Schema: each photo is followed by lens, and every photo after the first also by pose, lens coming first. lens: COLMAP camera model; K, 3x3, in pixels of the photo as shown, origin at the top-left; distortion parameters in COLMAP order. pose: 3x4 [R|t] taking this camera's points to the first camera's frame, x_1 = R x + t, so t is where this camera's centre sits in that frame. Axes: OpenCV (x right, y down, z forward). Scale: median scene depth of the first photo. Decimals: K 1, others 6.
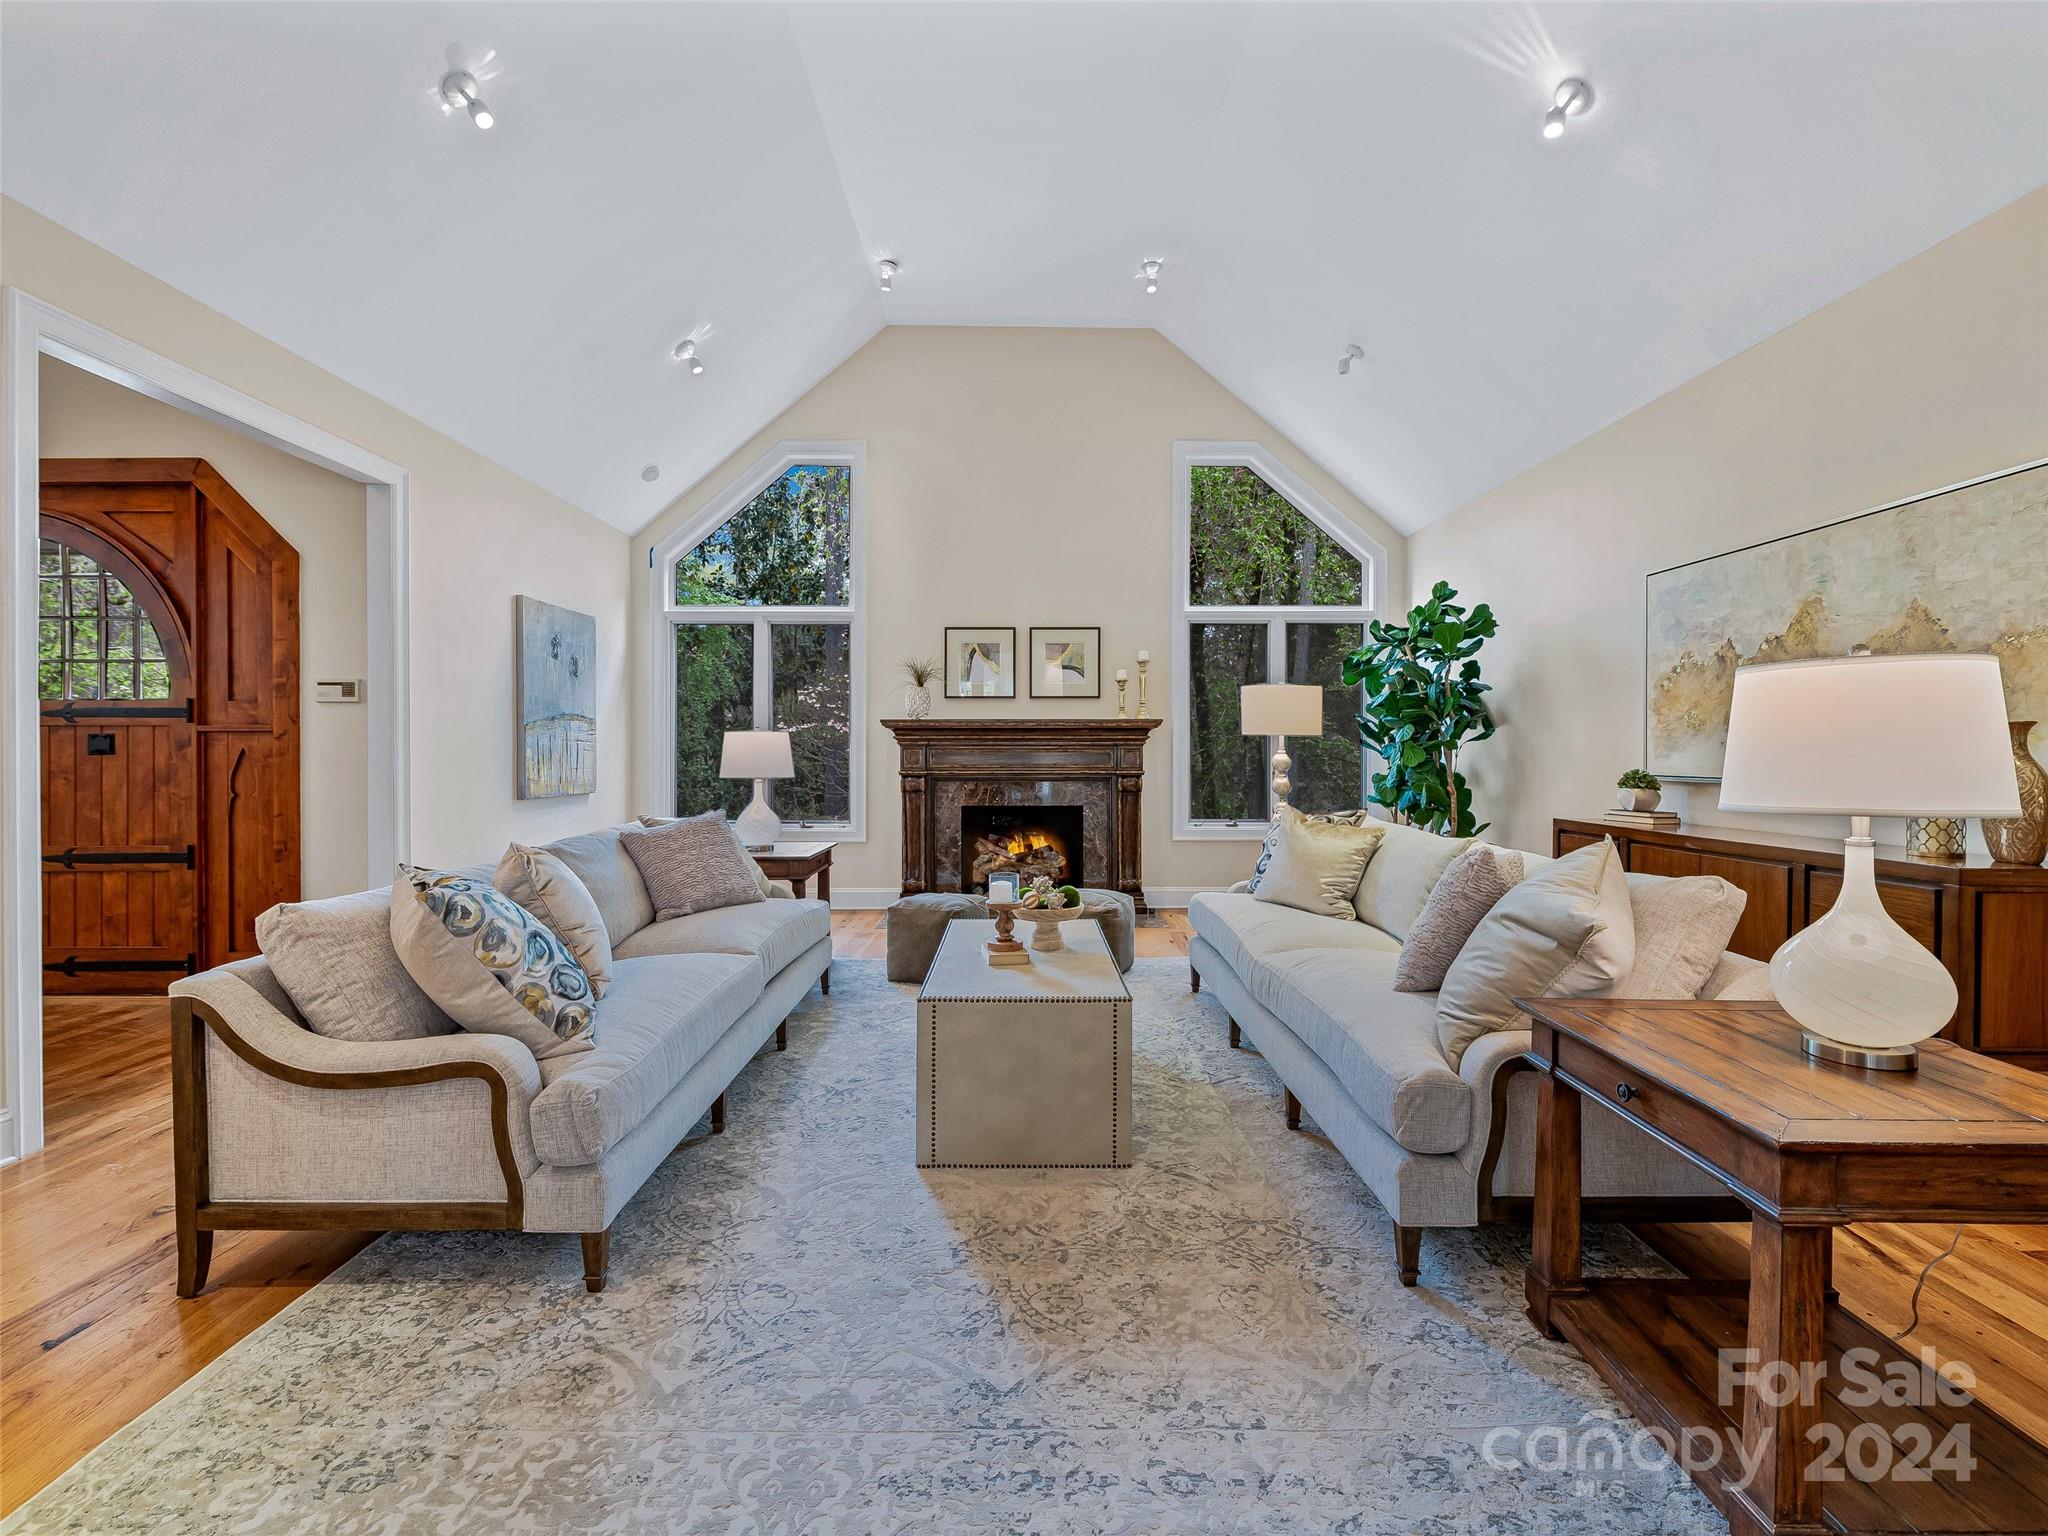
lens RADIAL K [[903.4, 0, 1029.7], [0, 903.4, 763.7], [0, 0, 1]] dist [0.001009, -0.000185]
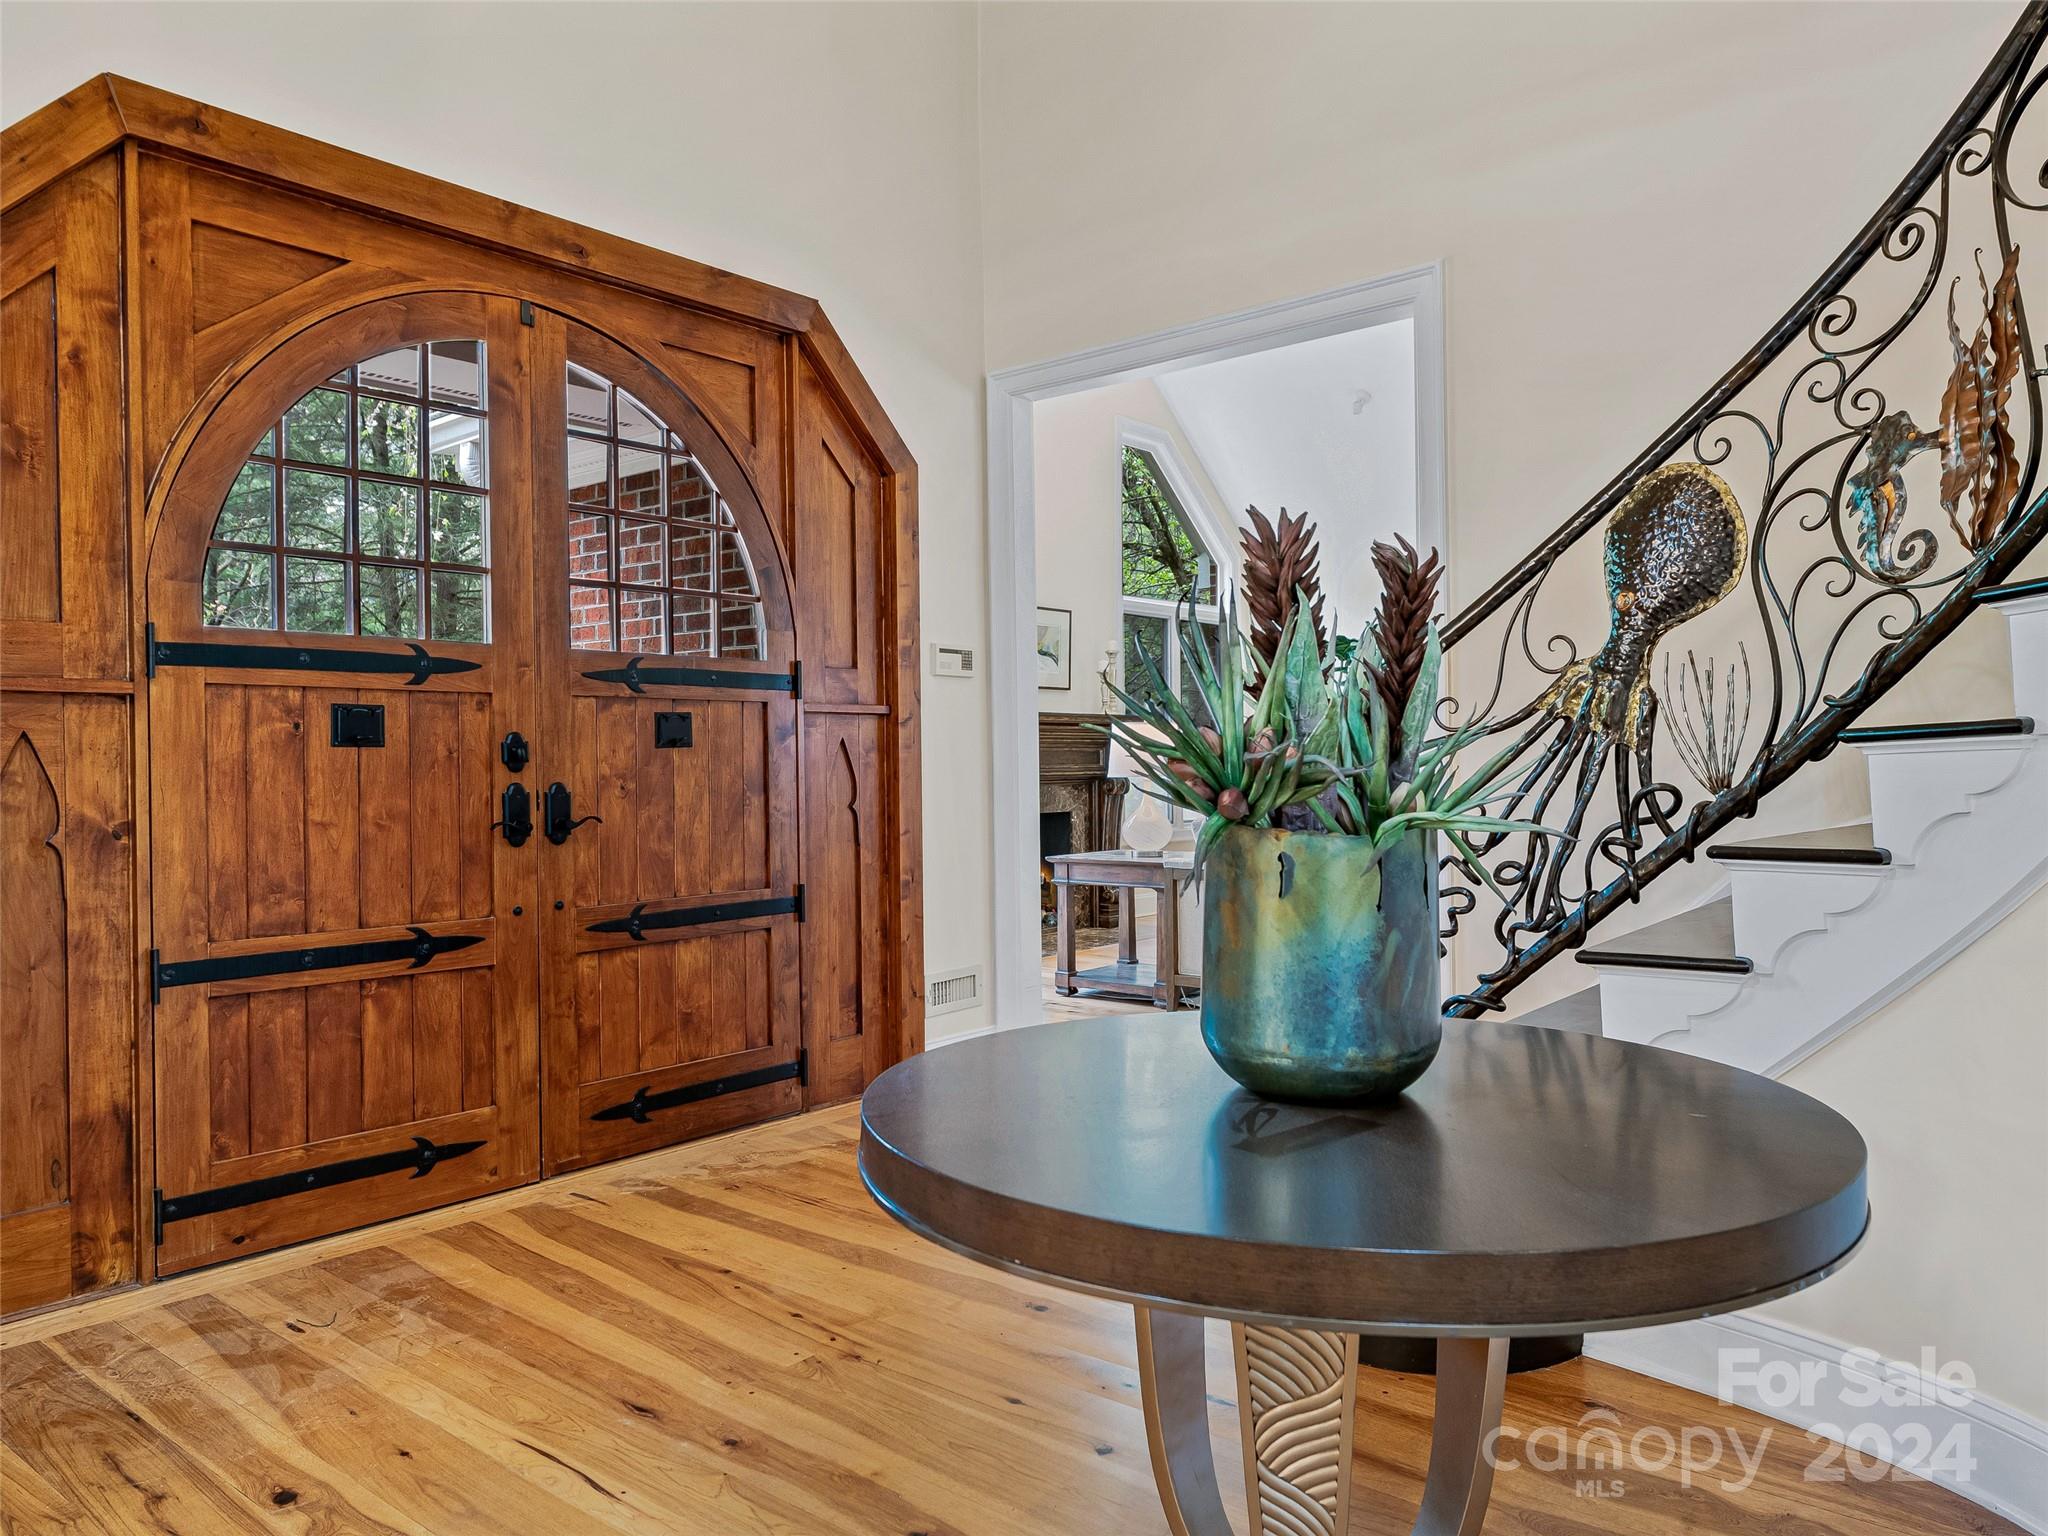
lens RADIAL K [[1396.3, 0, 1022.5], [0, 1396.3, 749.4], [0, 0, 1]] dist [0.004087, -0.001615]
pose [[0.663107, -0.001328, 0.748524, -1.547169], [0.020875, 0.999642, -0.016719, 0.011950], [-0.748234, 0.026712, 0.662897, 0.201284]]
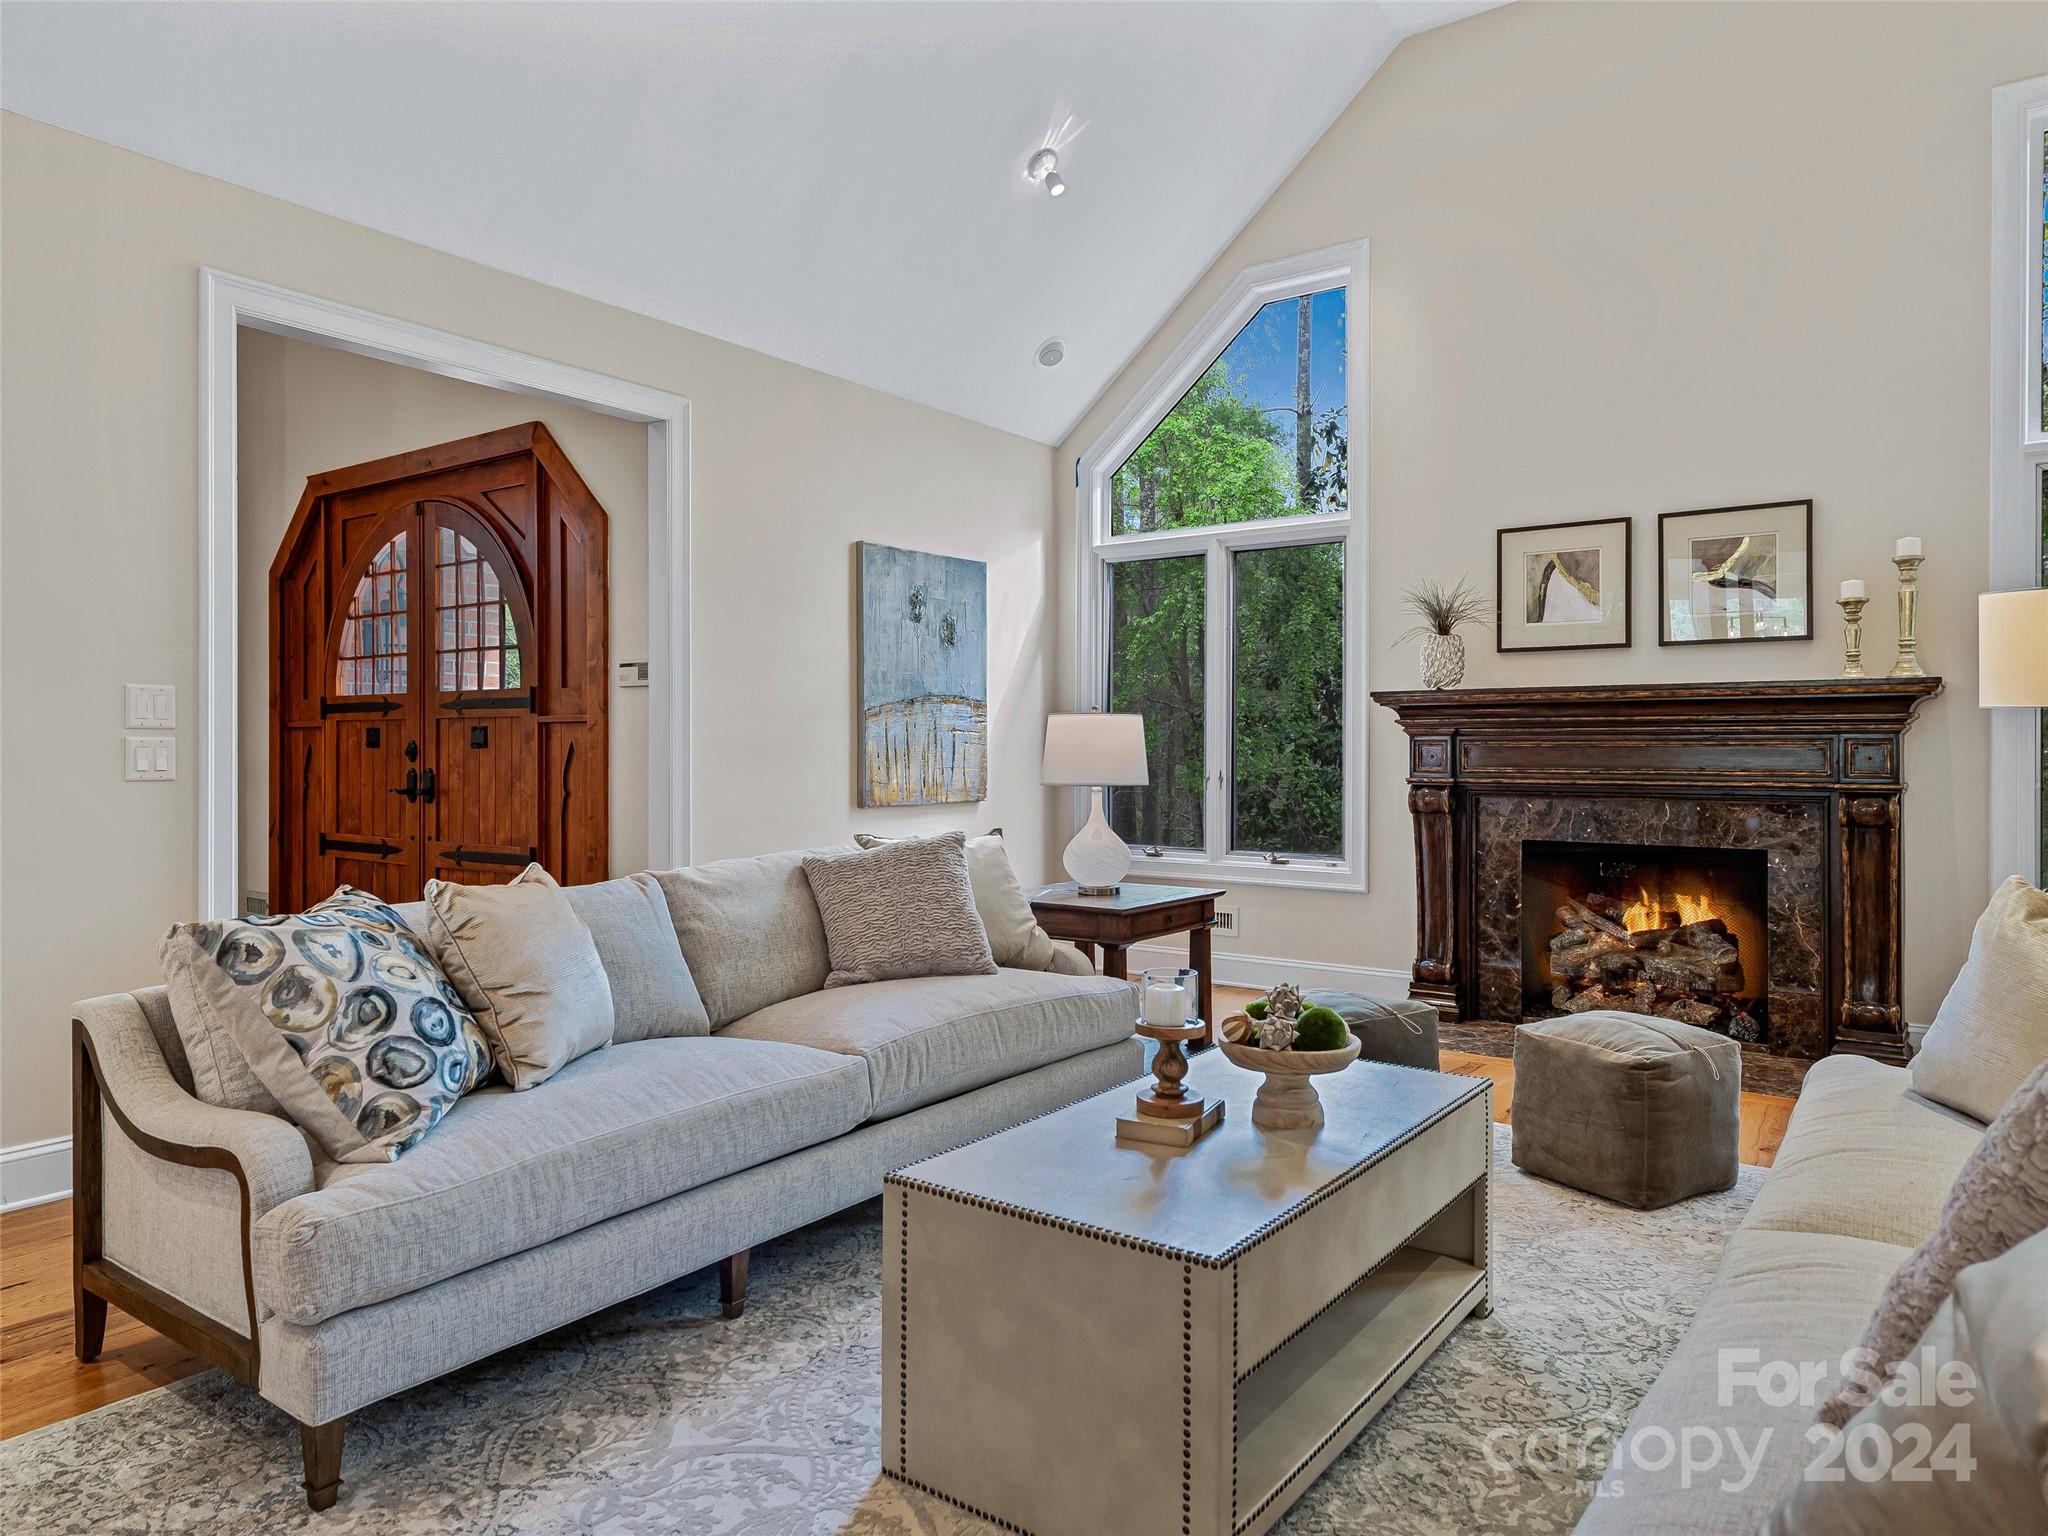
lens RADIAL K [[1315.4, 0, 1025.9], [0, 1315.4, 757.4], [0, 0, 1]] dist [0.017016, -0.001301]
pose [[0.803971, 0.005442, -0.594643, 0.258629], [-0.008213, 0.999964, -0.001954, -0.002124], [0.594611, 0.006455, 0.803987, 0.222062]]
